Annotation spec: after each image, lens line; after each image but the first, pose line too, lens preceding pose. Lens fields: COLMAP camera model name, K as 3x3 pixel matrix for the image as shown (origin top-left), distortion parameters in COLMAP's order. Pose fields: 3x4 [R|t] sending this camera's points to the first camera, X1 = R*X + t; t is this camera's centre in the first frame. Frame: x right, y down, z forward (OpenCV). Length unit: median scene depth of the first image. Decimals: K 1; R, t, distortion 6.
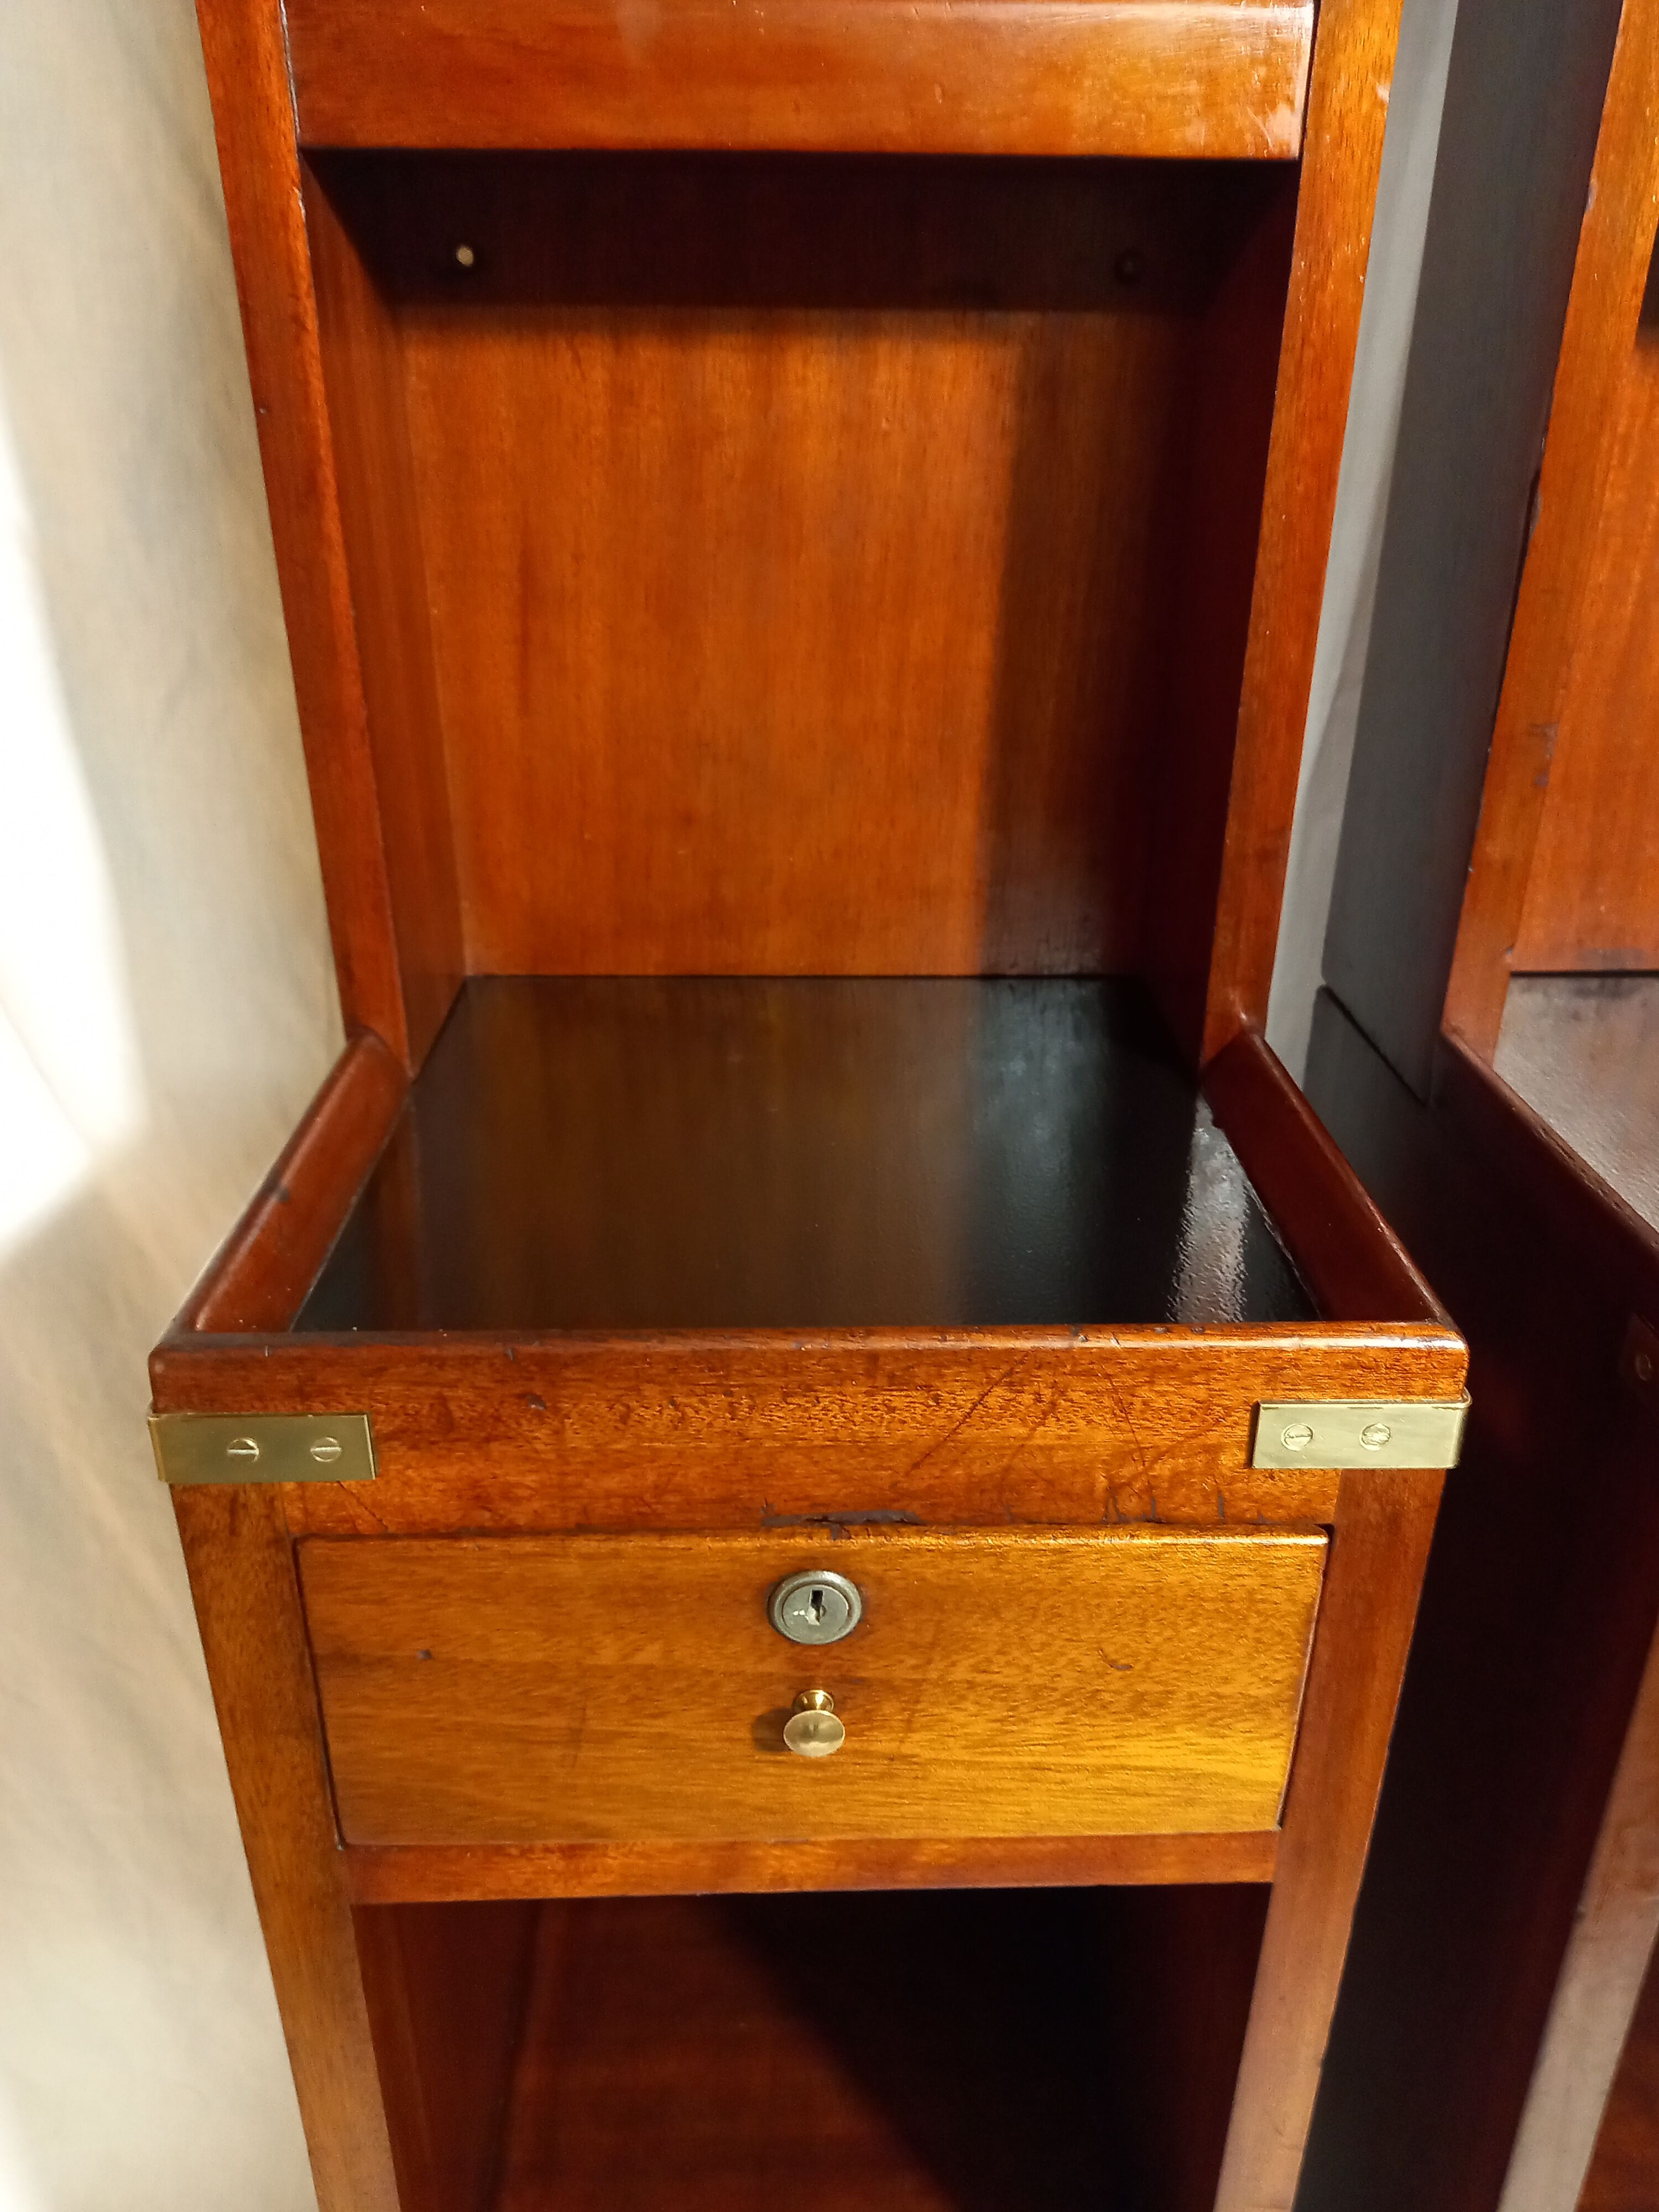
lens RADIAL K [[1642.9, 0, 829.5], [0, 1642.9, 1106.0], [0, 0, 1]] dist [0.053816, -0.066881]
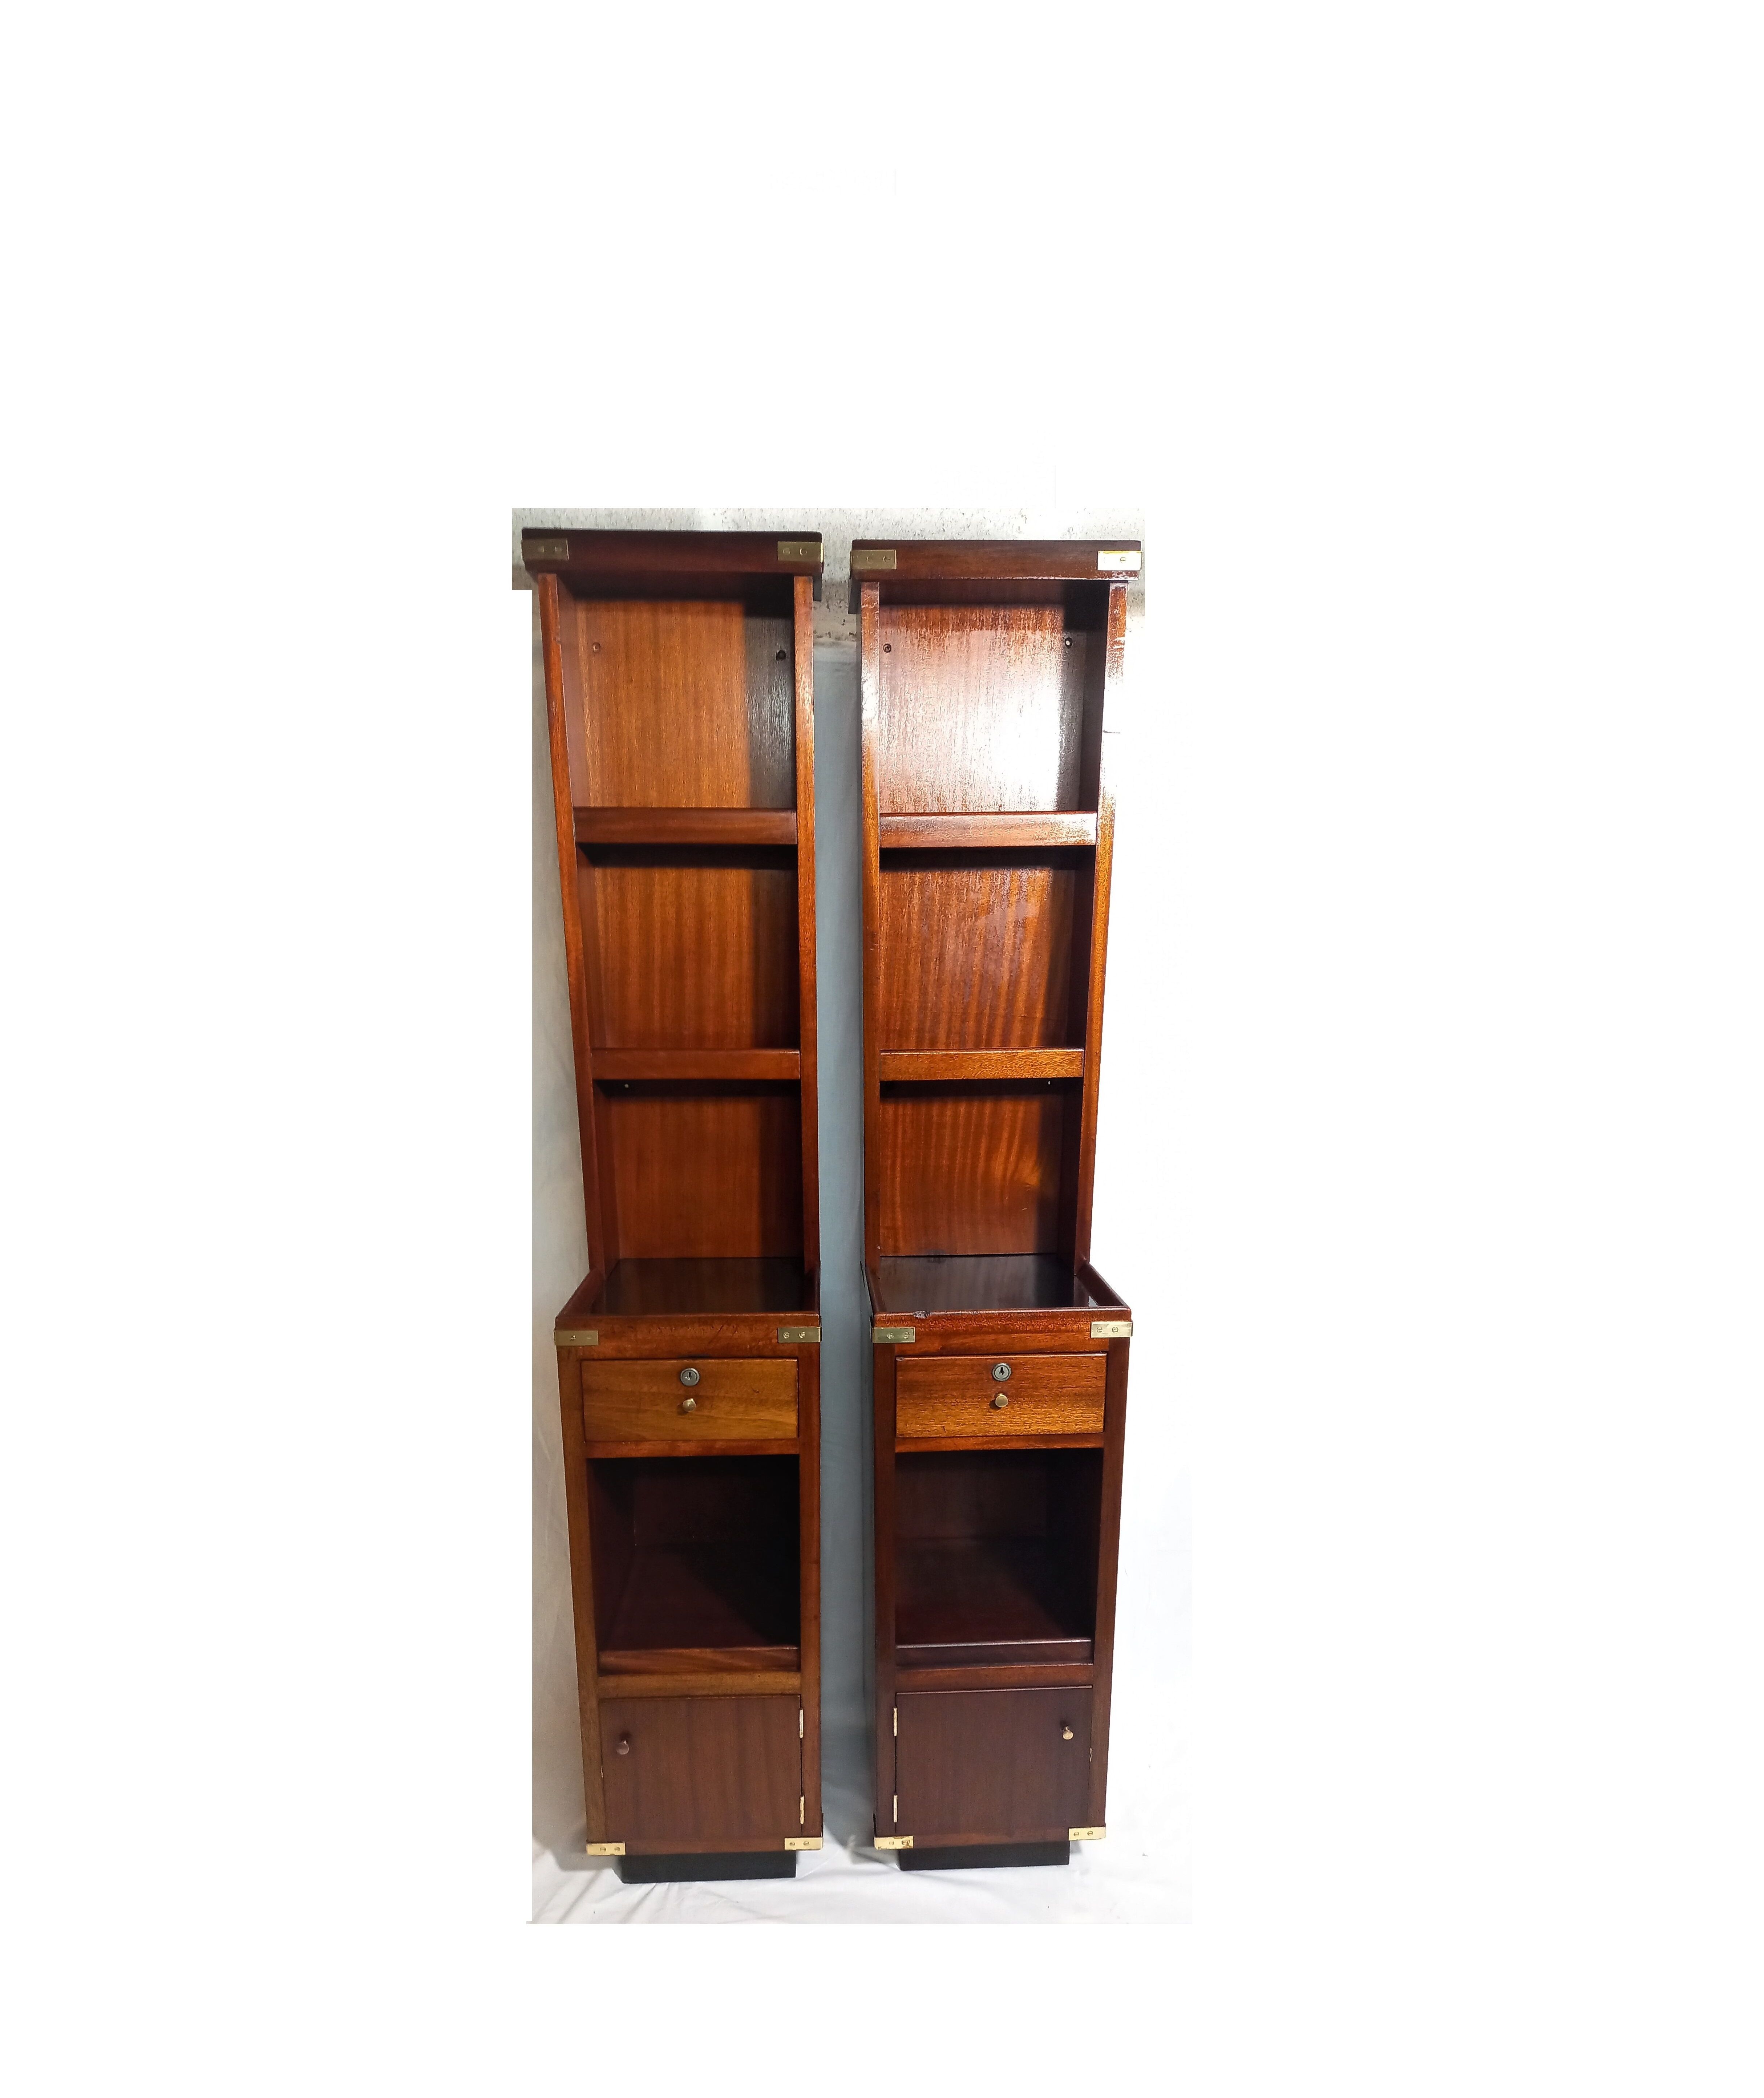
lens RADIAL K [[1040.8, 0, 850.0], [0, 1040.8, 1185.5], [0, 0, 1]] dist [0.029451, -0.000627]
pose [[0.999970, -0.006584, 0.003958, 0.434249], [0.007278, 0.976901, -0.213567, 0.401357], [-0.002460, 0.213589, 0.976920, -1.998362]]
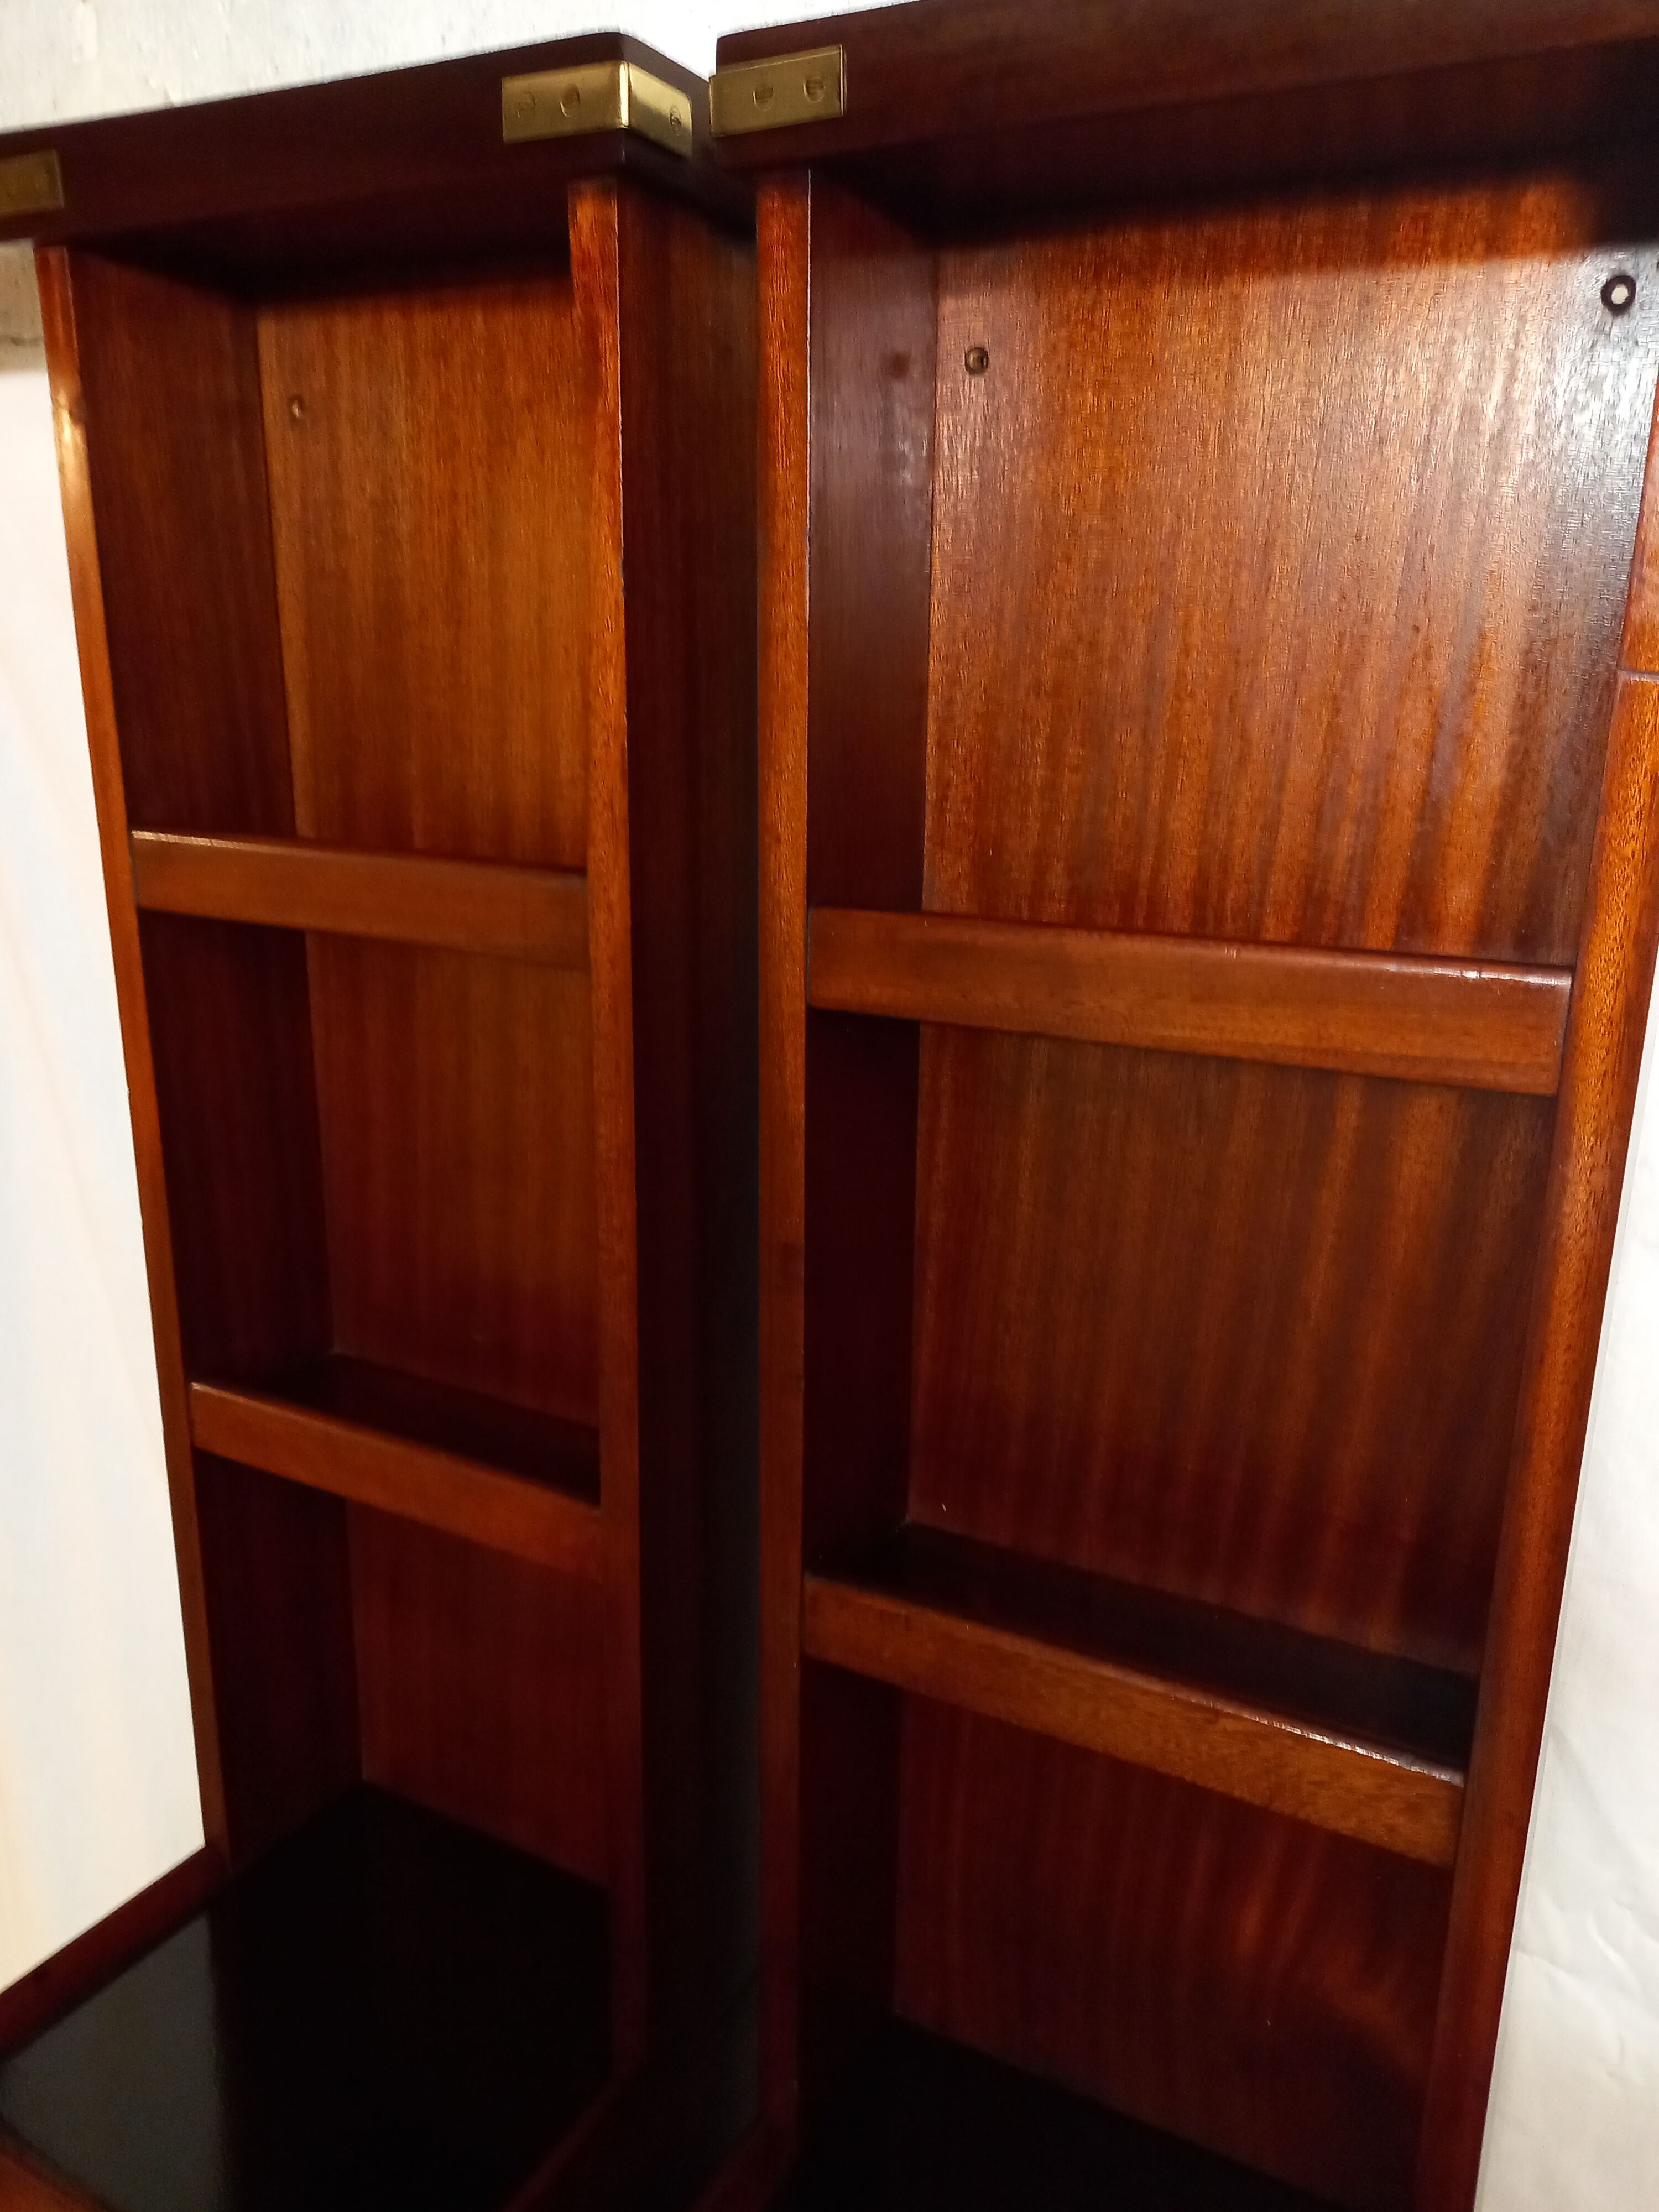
lens RADIAL K [[1642.9, 0, 829.5], [0, 1642.9, 1106.0], [0, 0, 1]] dist [0.053816, -0.066881]
pose [[0.866122, 0.146327, -0.477934, 1.293954], [-0.240849, 0.960038, -0.142542, -0.905866], [0.437977, 0.238569, 0.866753, -0.524132]]
